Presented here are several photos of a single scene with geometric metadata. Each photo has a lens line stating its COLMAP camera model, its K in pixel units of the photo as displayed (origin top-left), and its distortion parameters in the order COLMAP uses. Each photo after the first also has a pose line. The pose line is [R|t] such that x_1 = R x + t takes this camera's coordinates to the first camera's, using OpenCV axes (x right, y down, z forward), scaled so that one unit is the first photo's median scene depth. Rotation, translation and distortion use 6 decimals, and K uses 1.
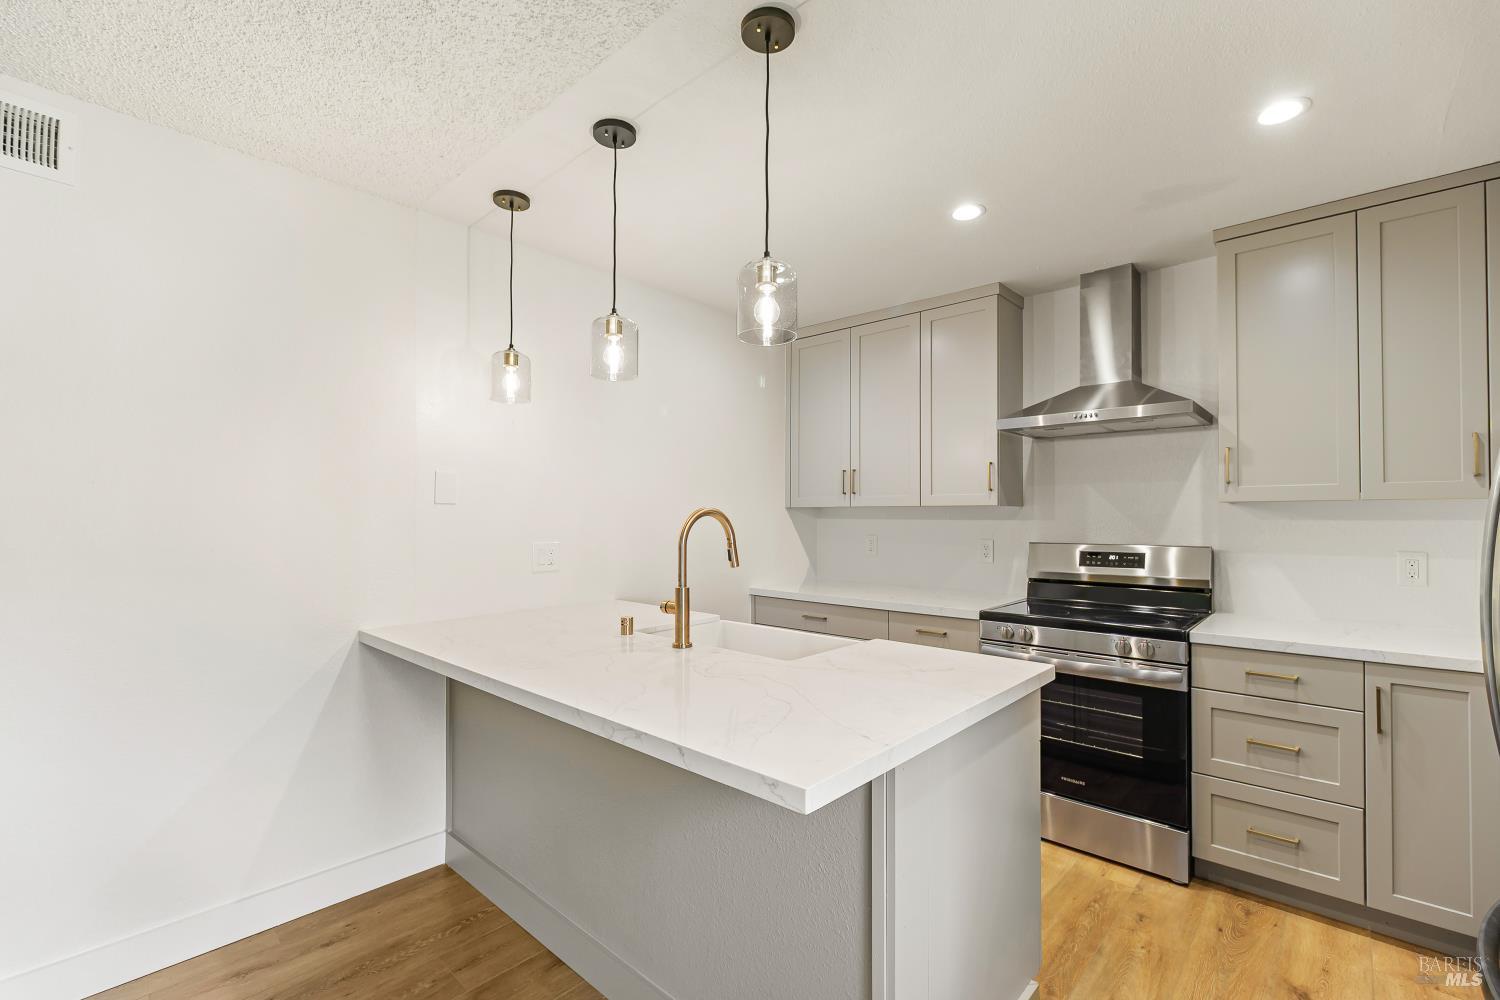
lens RADIAL K [[664.1, 0, 751.9], [0, 664.1, 506.8], [0, 0, 1]] dist [-0.001416, -0.000523]
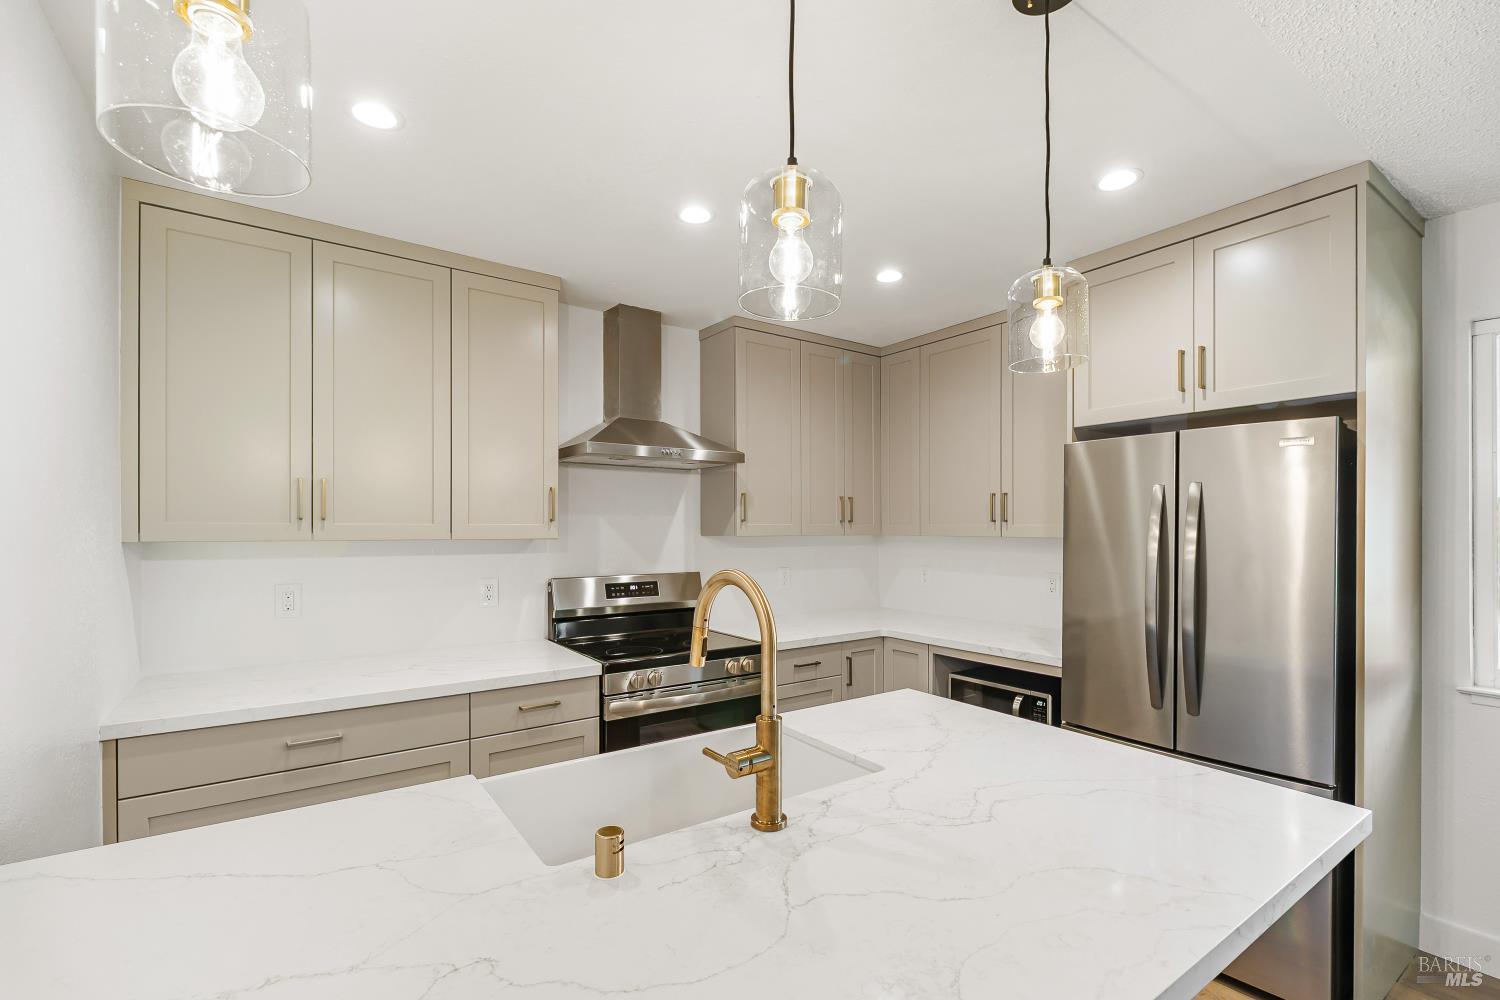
lens RADIAL K [[664.1, 0, 754.3], [0, 664.1, 531.5], [0, 0, 1]] dist [-0.001416, -0.000523]
pose [[0.223581, -0.011941, 0.974612, -0.543801], [-0.016253, 0.999740, 0.015978, -0.039409], [-0.974550, -0.019413, 0.223329, 0.748602]]
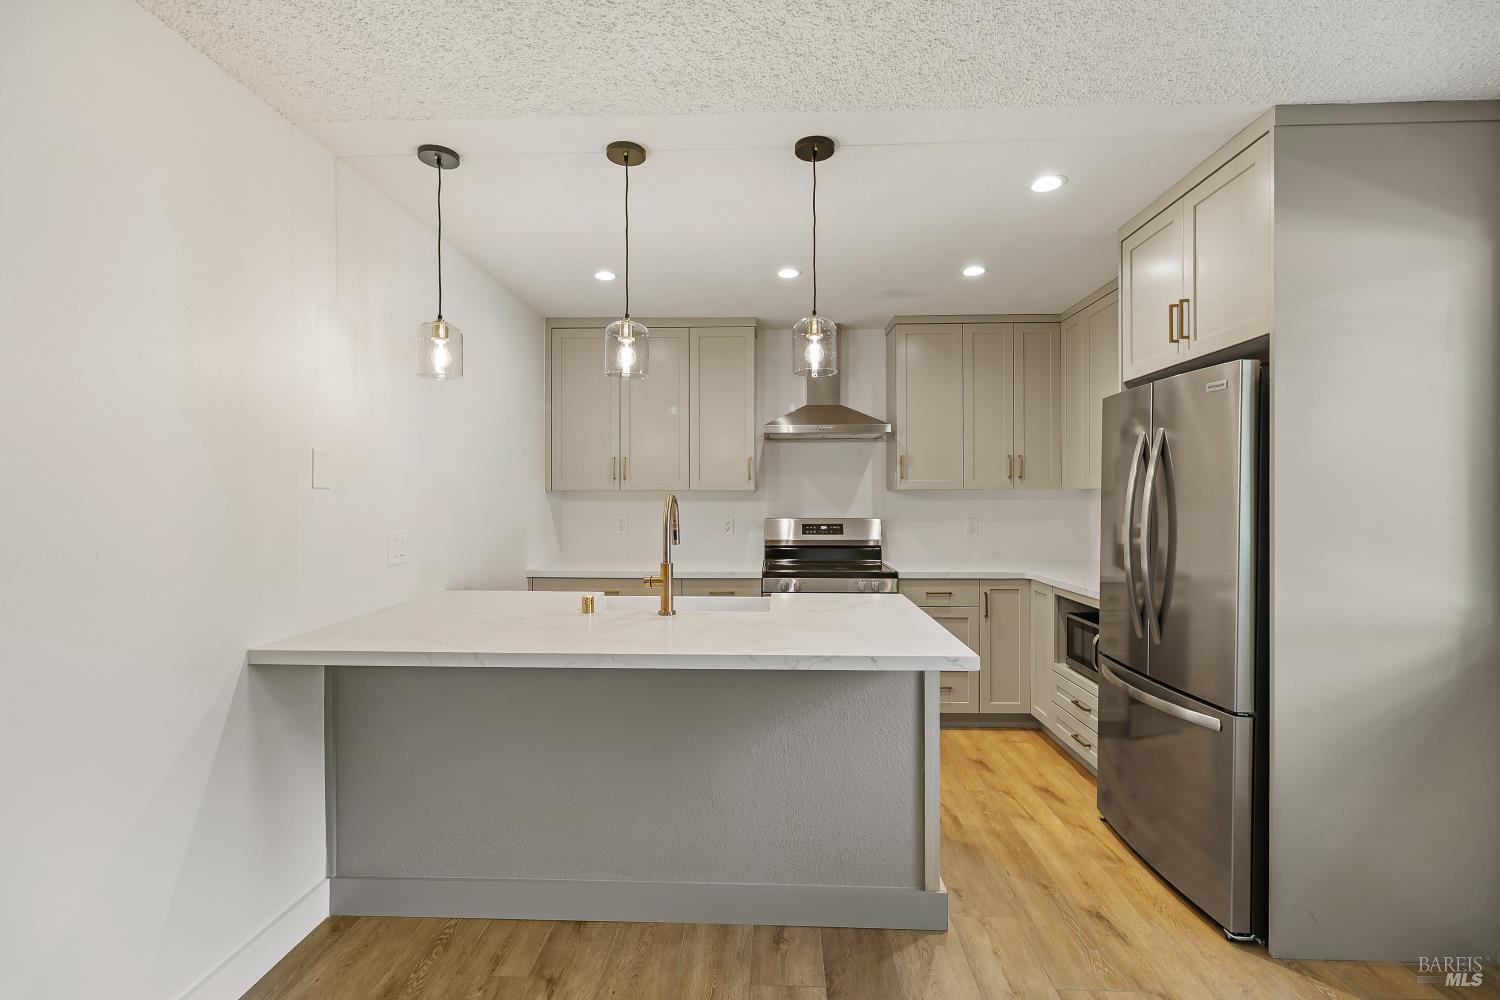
lens RADIAL K [[664.1, 0, 753.7], [0, 664.1, 496.6], [0, 0, 1]] dist [-0.001416, -0.000523]
pose [[0.762043, -0.002805, 0.647520, -0.627062], [-0.006824, 0.999900, 0.012363, -0.008606], [-0.647490, -0.013840, 0.761948, 0.018159]]
